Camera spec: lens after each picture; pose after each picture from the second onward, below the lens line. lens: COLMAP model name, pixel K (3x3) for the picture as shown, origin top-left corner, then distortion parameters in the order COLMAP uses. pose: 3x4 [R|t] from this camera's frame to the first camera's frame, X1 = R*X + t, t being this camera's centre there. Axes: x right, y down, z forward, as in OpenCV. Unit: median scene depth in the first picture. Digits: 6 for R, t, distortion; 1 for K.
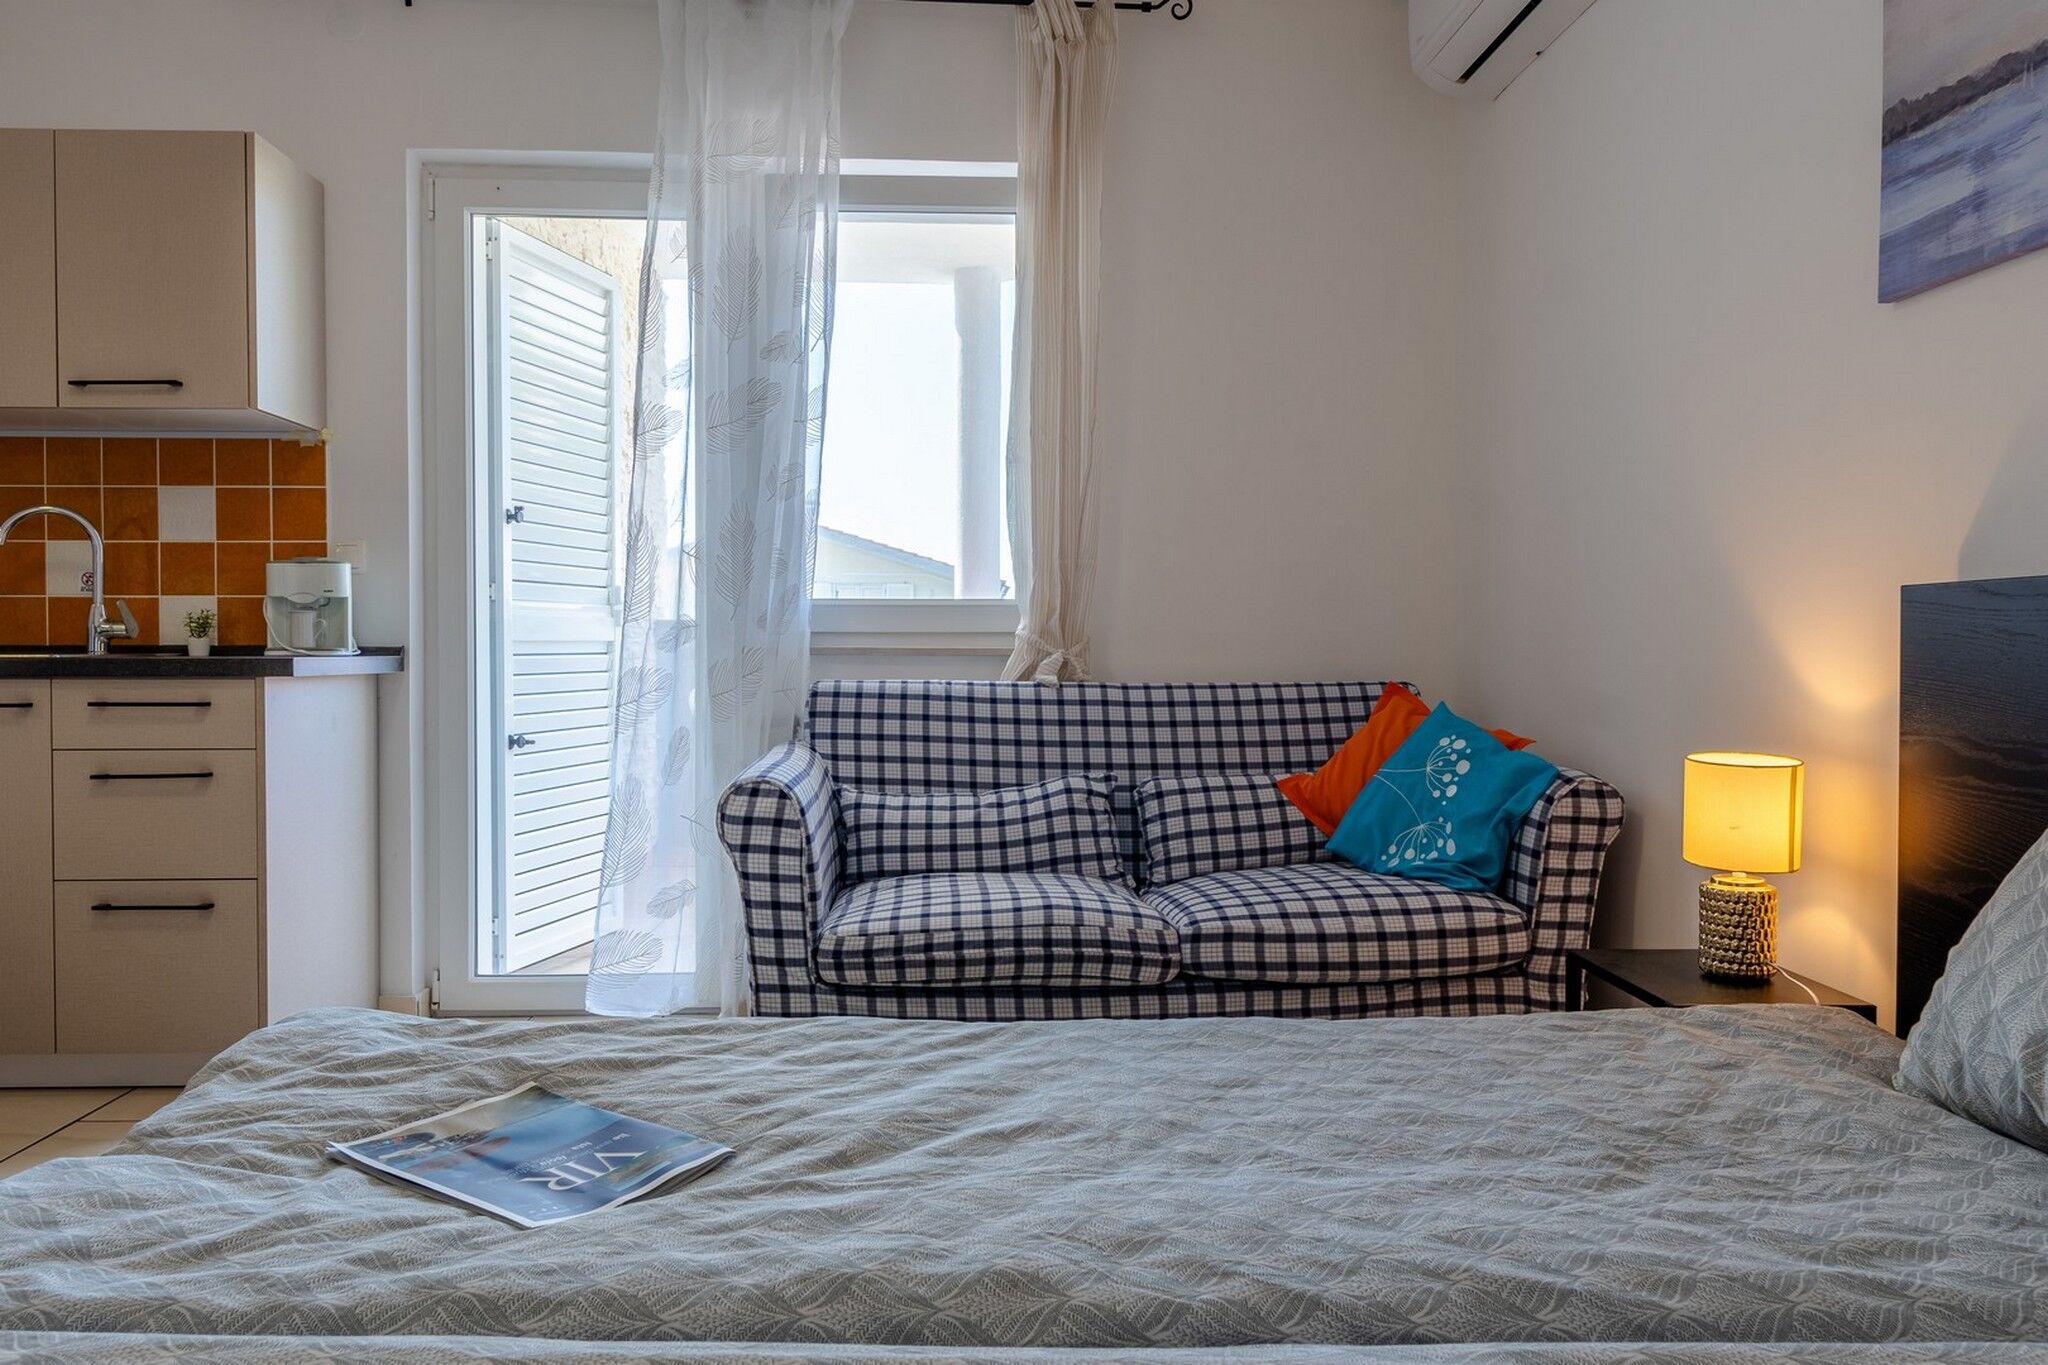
lens RADIAL K [[1437.4, 0, 1007.8], [0, 1437.4, 677.4], [0, 0, 1]] dist [0.003566, -0.002551]
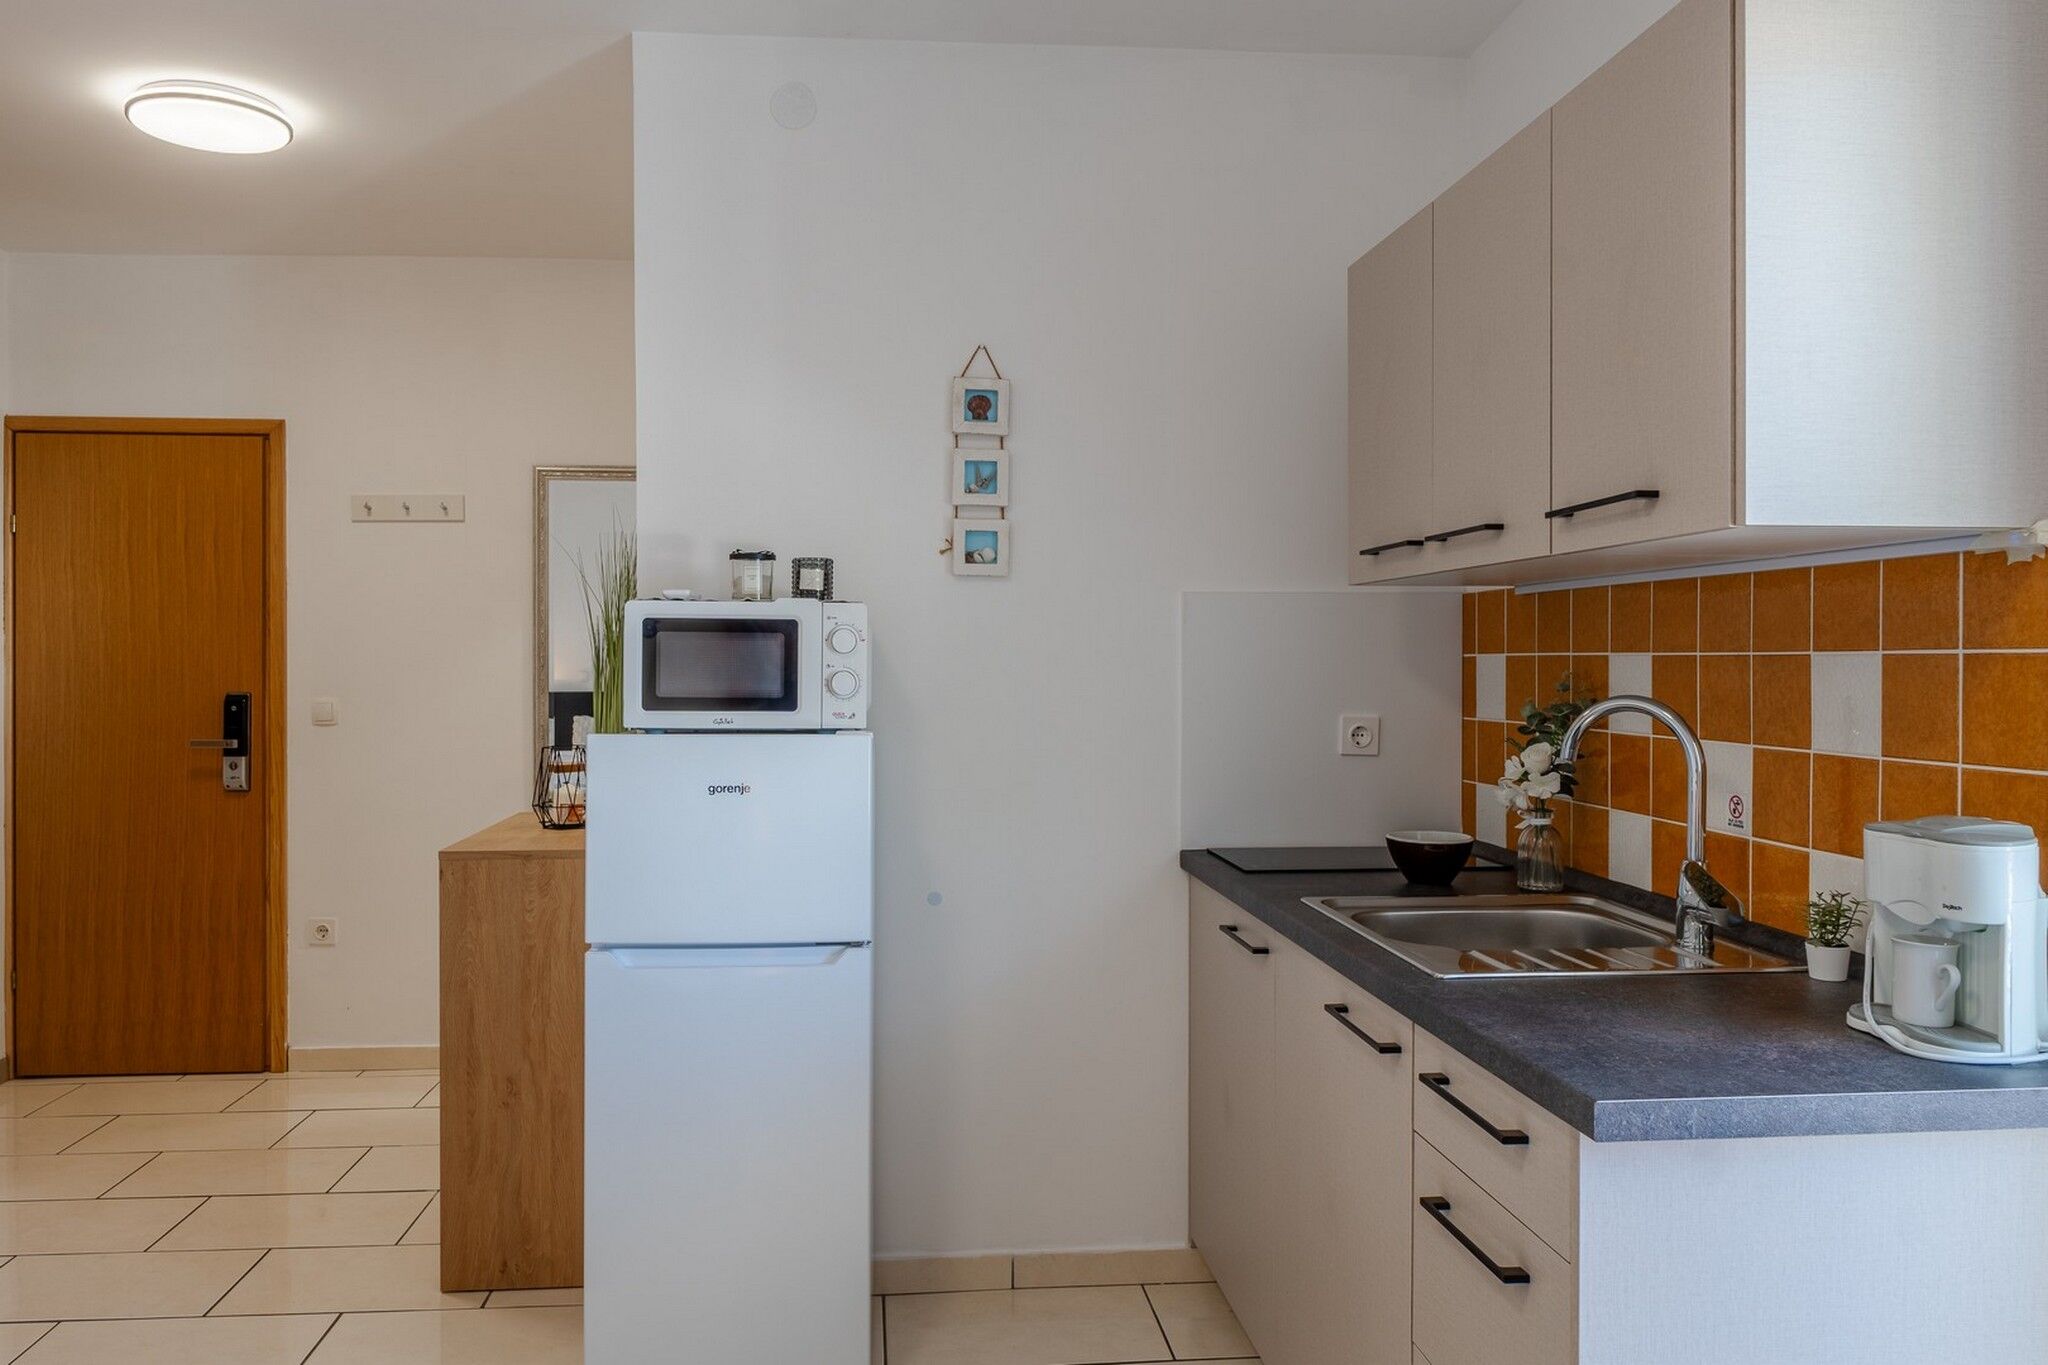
lens RADIAL K [[1443.1, 0, 993.2], [0, 1443.1, 666.7], [0, 0, 1]] dist [-0.001473, 0.000603]
pose [[0.040006, 0.006415, -0.999179, -0.060851], [-0.019890, 0.999786, 0.005623, -0.165343], [0.999001, 0.019649, 0.040125, 0.880261]]
